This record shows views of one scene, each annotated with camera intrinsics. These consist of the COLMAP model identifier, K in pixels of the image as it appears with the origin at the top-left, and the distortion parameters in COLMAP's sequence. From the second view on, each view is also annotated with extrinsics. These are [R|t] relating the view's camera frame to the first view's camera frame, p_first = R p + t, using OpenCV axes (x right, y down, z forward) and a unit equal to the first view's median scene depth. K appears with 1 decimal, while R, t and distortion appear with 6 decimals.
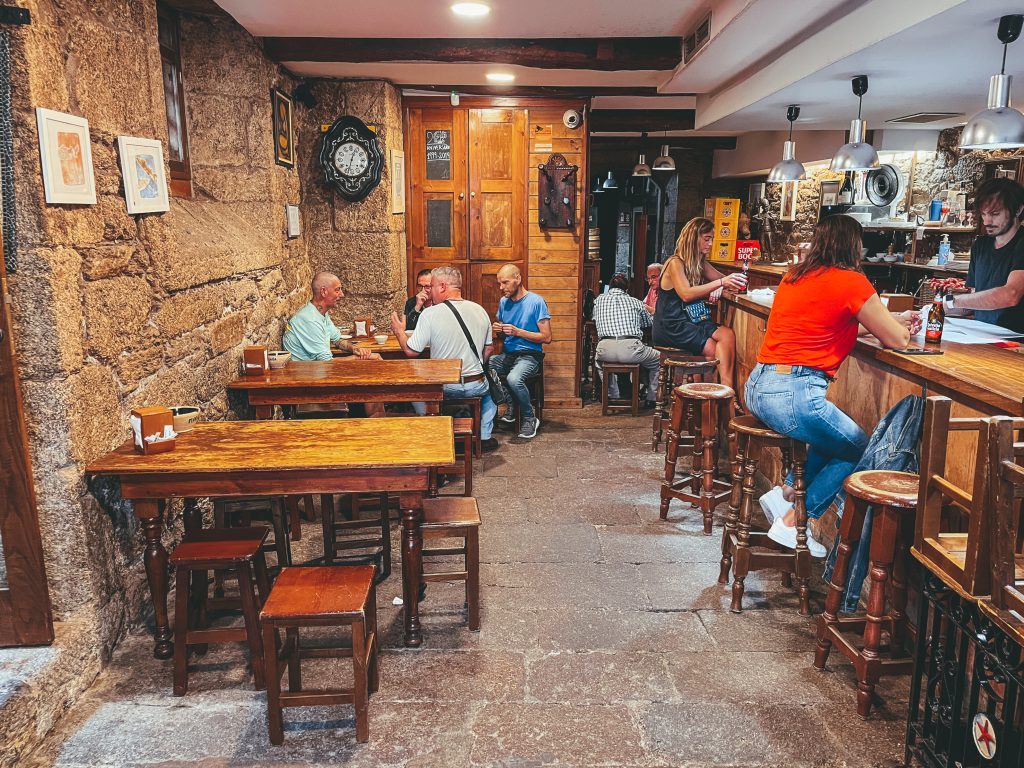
lens RADIAL K [[803.6, 0, 511.4], [0, 803.6, 383.4], [0, 0, 1]] dist [0.001561, -0.000101]
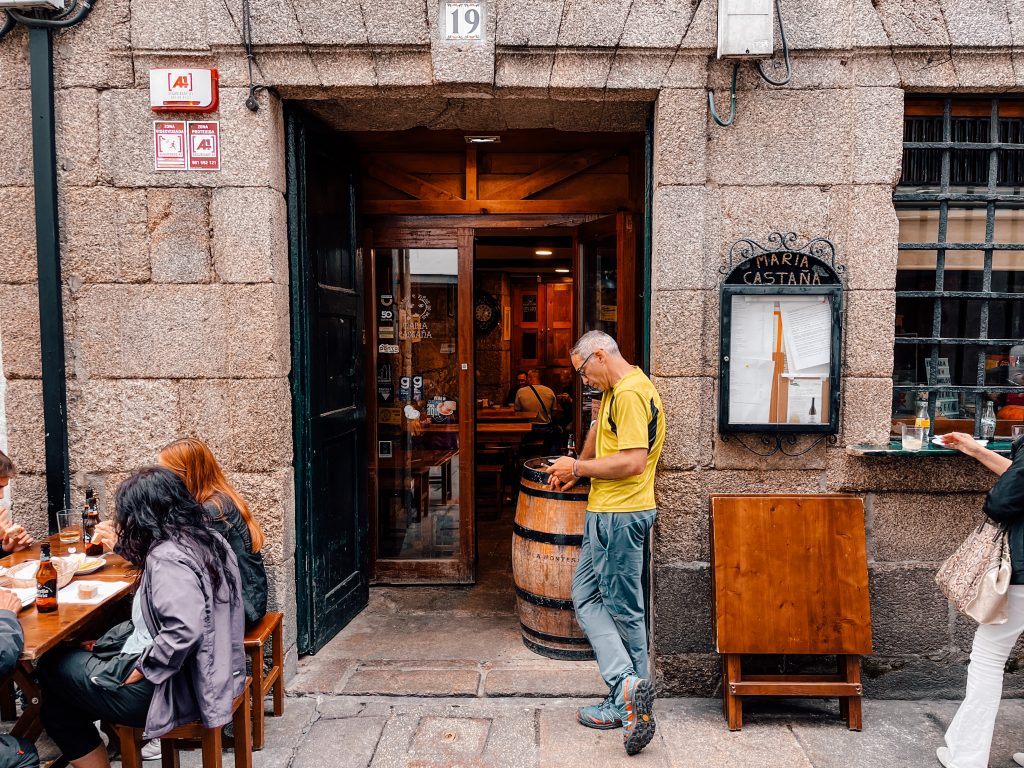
lens RADIAL K [[803.6, 0, 513.4], [0, 803.6, 385.8], [0, 0, 1]] dist [0.001561, -0.000101]
pose [[0.992939, 0.006743, -0.118438, 0.089874], [-0.022723, 0.990708, -0.134095, 0.133192], [0.116433, 0.135840, 0.983865, -0.770051]]
